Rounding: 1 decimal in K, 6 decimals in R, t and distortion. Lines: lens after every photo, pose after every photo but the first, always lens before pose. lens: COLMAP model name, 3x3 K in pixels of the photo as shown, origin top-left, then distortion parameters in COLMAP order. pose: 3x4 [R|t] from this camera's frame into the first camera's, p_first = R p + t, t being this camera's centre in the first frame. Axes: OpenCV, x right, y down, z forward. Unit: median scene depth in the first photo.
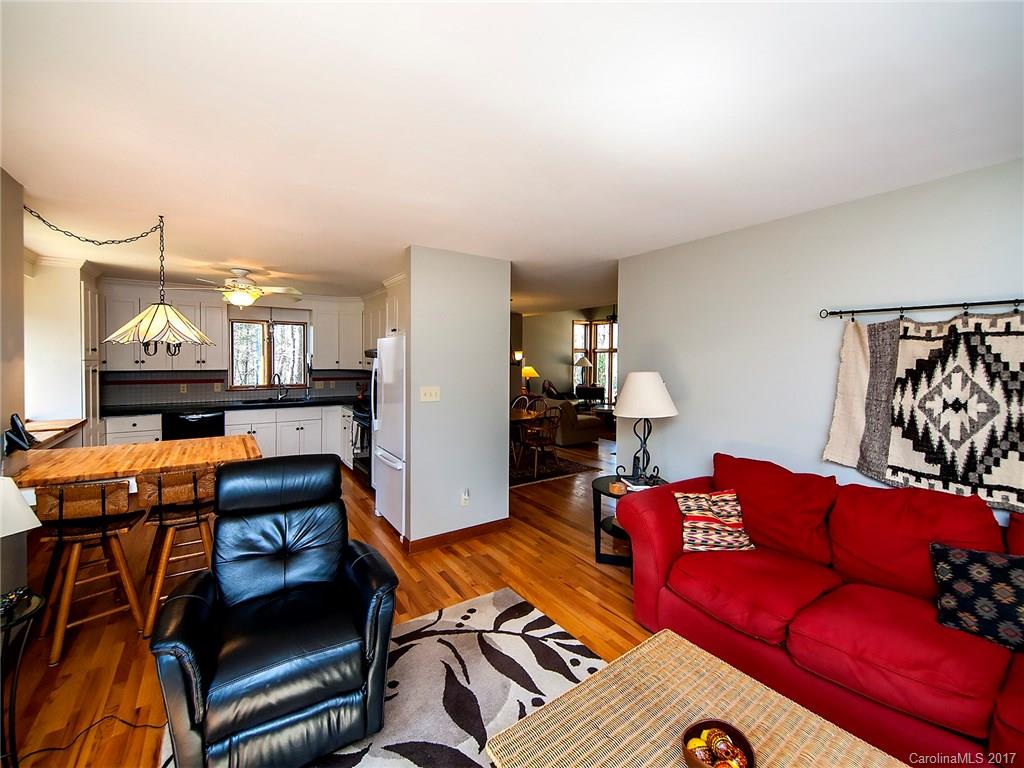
lens RADIAL K [[419.1, 0, 508.3], [0, 419.1, 370.3], [0, 0, 1]] dist [0.000853, -0.000525]
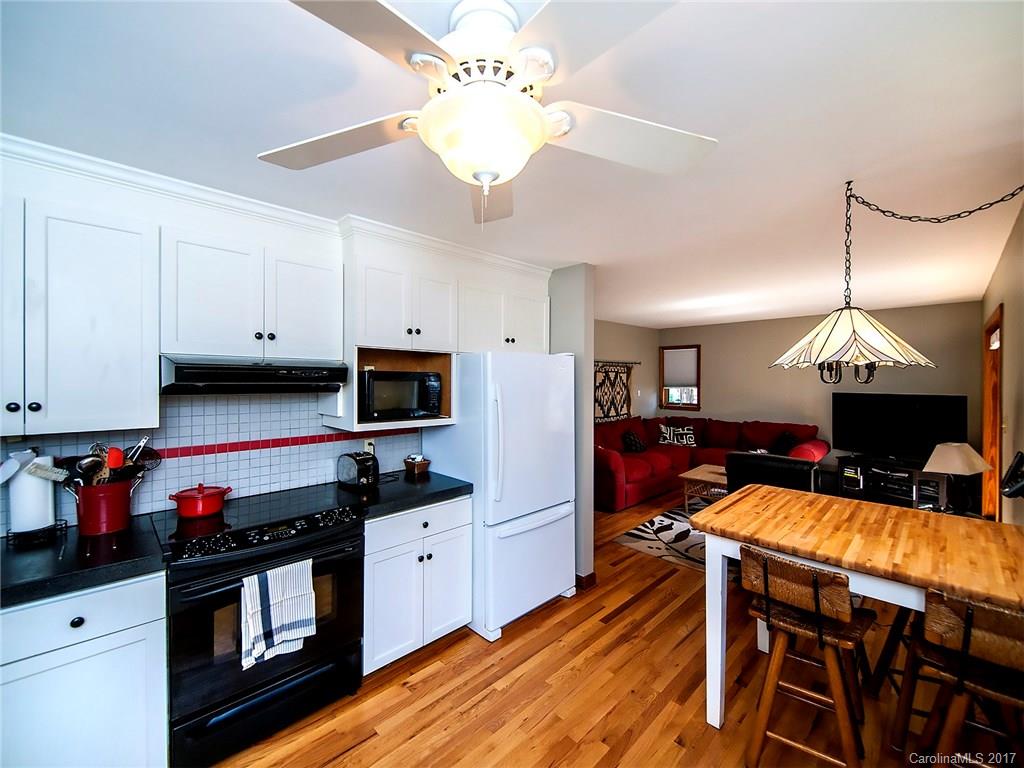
lens RADIAL K [[419.1, 0, 502.2], [0, 419.1, 379.4], [0, 0, 1]] dist [0.000853, -0.000525]
pose [[-0.163294, -0.015388, 0.986457, -1.162925], [0.021587, 0.999583, 0.019166, -0.061116], [-0.986341, 0.024424, -0.162894, 1.373743]]
